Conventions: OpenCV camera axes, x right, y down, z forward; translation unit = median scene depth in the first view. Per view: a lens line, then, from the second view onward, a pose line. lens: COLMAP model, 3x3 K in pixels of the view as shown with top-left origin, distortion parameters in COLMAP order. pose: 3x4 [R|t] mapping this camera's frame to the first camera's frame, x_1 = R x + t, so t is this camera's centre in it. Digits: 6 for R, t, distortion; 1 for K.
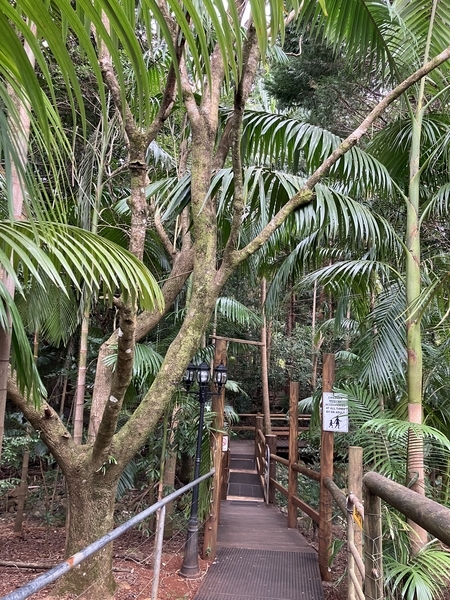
lens RADIAL K [[488.6, 0, 225.0], [0, 488.6, 299.7], [0, 0, 1]] dist [-0.010171, -0.002185]
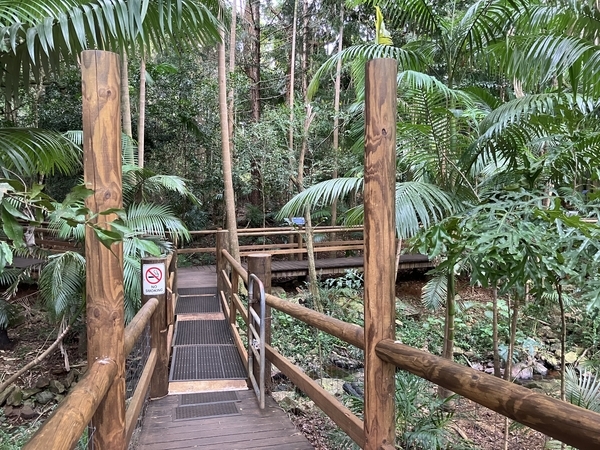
lens RADIAL K [[488.6, 0, 300.1], [0, 488.6, 226.5], [0, 0, 1]] dist [-0.010171, -0.002185]
pose [[0.969374, -0.059170, 0.238356, 0.016466], [0.010254, 0.979448, 0.201436, 0.104100], [-0.245376, -0.192823, 0.950058, 0.358107]]
